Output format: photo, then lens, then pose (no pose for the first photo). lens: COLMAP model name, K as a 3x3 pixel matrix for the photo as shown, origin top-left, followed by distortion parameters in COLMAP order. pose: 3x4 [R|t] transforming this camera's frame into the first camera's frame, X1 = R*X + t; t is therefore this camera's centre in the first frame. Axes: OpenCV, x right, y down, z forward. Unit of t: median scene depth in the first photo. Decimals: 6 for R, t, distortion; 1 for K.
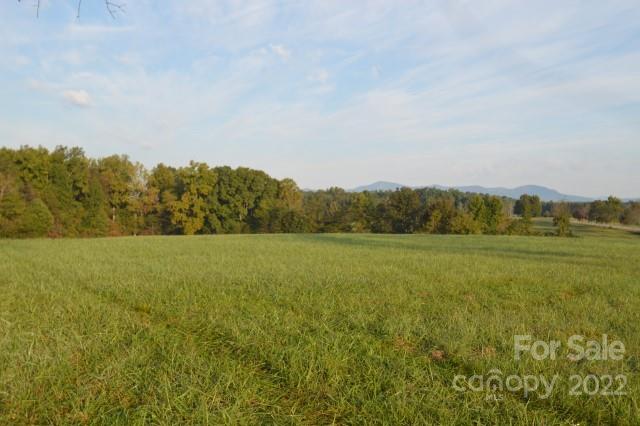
lens RADIAL K [[681.7, 0, 318.4], [0, 681.7, 208.5], [0, 0, 1]] dist [-0.088371, 0.000000]
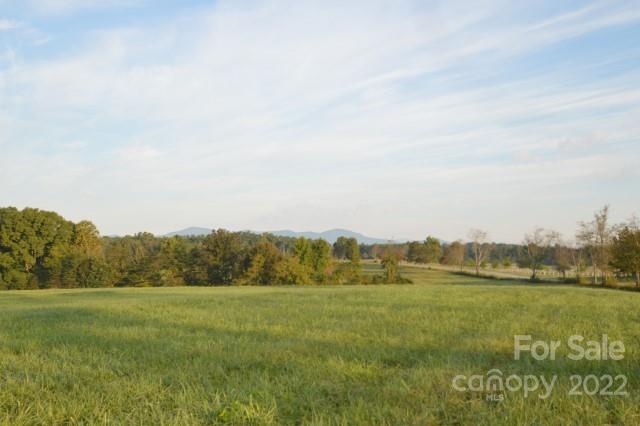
lens RADIAL K [[681.7, 0, 319.0], [0, 681.7, 215.3], [0, 0, 1]] dist [-0.088371, 0.000000]
pose [[0.962296, -0.005774, 0.271942, 0.007714], [0.021125, 0.998342, -0.053553, 0.000731], [-0.271182, 0.057279, 0.960822, 0.106427]]
